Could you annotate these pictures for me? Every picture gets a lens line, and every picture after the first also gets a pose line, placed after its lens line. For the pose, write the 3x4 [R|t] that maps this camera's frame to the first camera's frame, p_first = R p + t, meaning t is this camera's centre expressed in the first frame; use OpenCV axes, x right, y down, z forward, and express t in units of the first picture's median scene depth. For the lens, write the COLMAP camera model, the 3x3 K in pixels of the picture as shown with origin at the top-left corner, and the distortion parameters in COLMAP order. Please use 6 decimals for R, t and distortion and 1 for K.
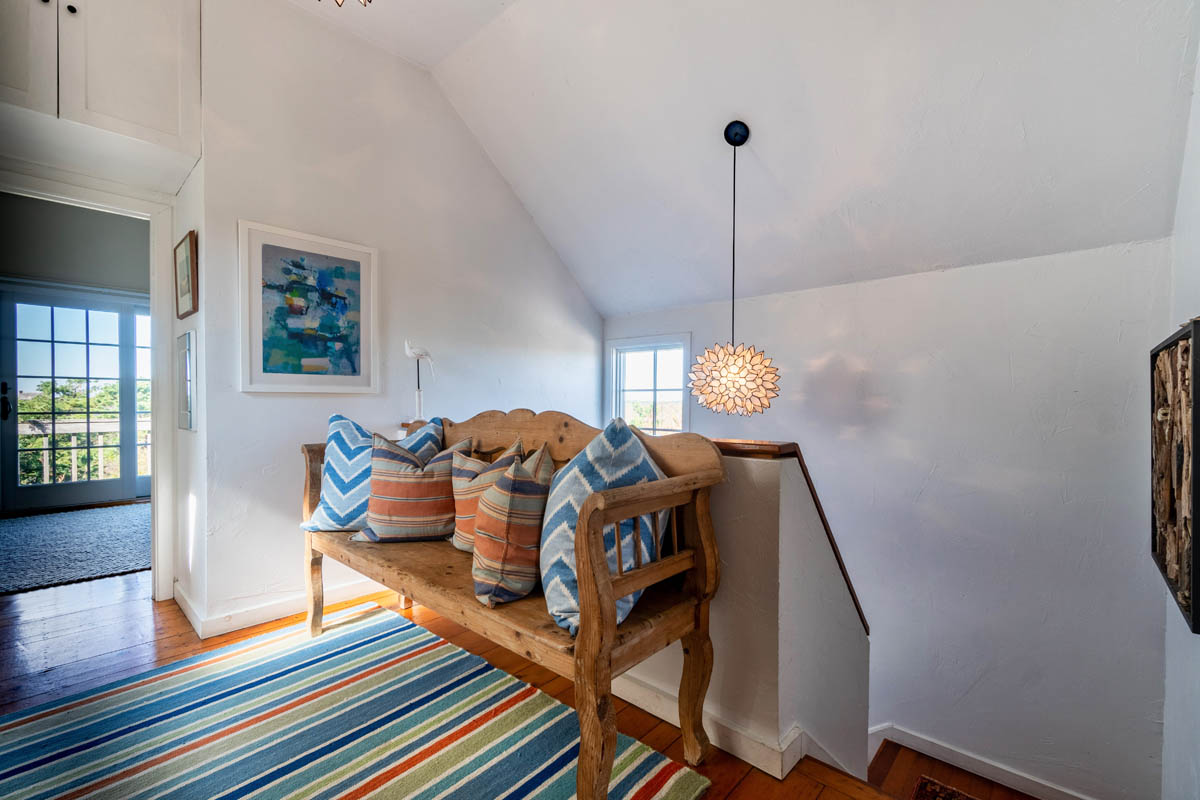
lens RADIAL K [[516.2, 0, 608.7], [0, 516.2, 395.7], [0, 0, 1]] dist [0.001362, 0.000201]
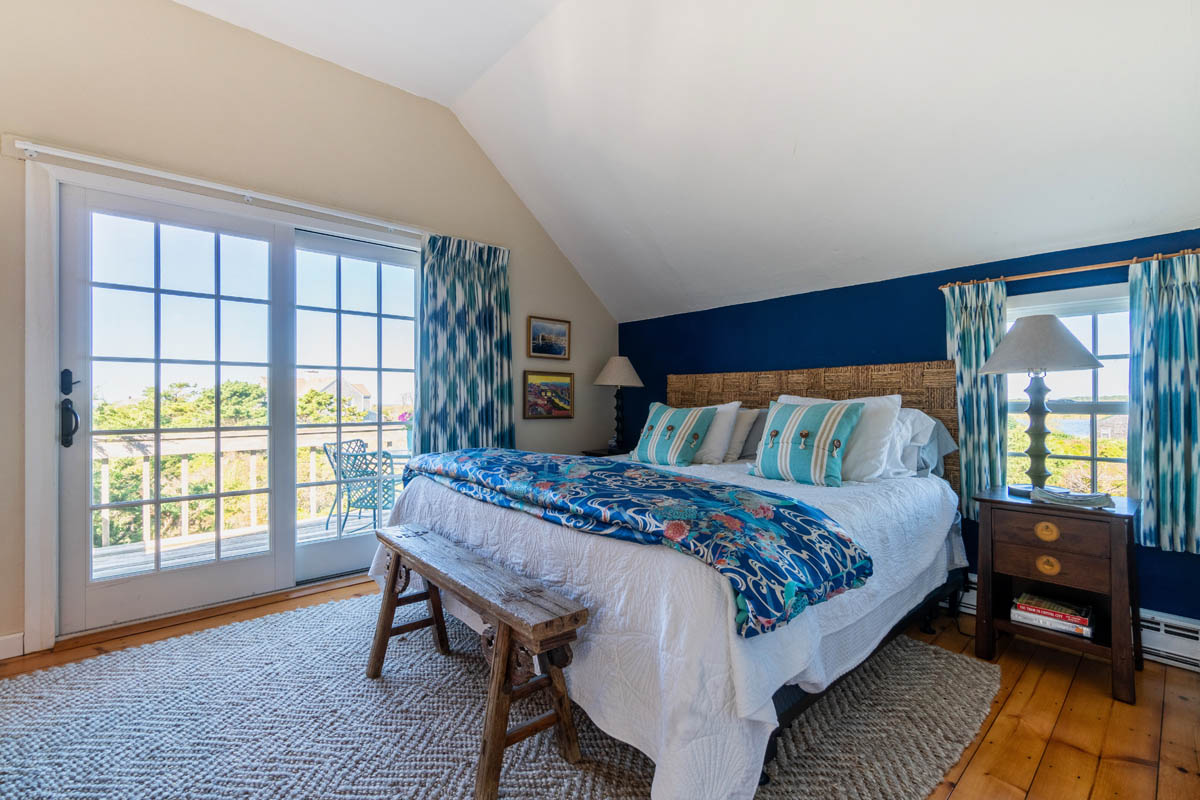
lens RADIAL K [[516.2, 0, 590.6], [0, 516.2, 401.6], [0, 0, 1]] dist [0.001362, 0.000201]
pose [[0.992572, -0.001106, -0.121653, -0.560906], [0.001405, 0.999996, 0.002372, 0.003074], [0.121650, -0.002526, 0.992570, 0.520867]]
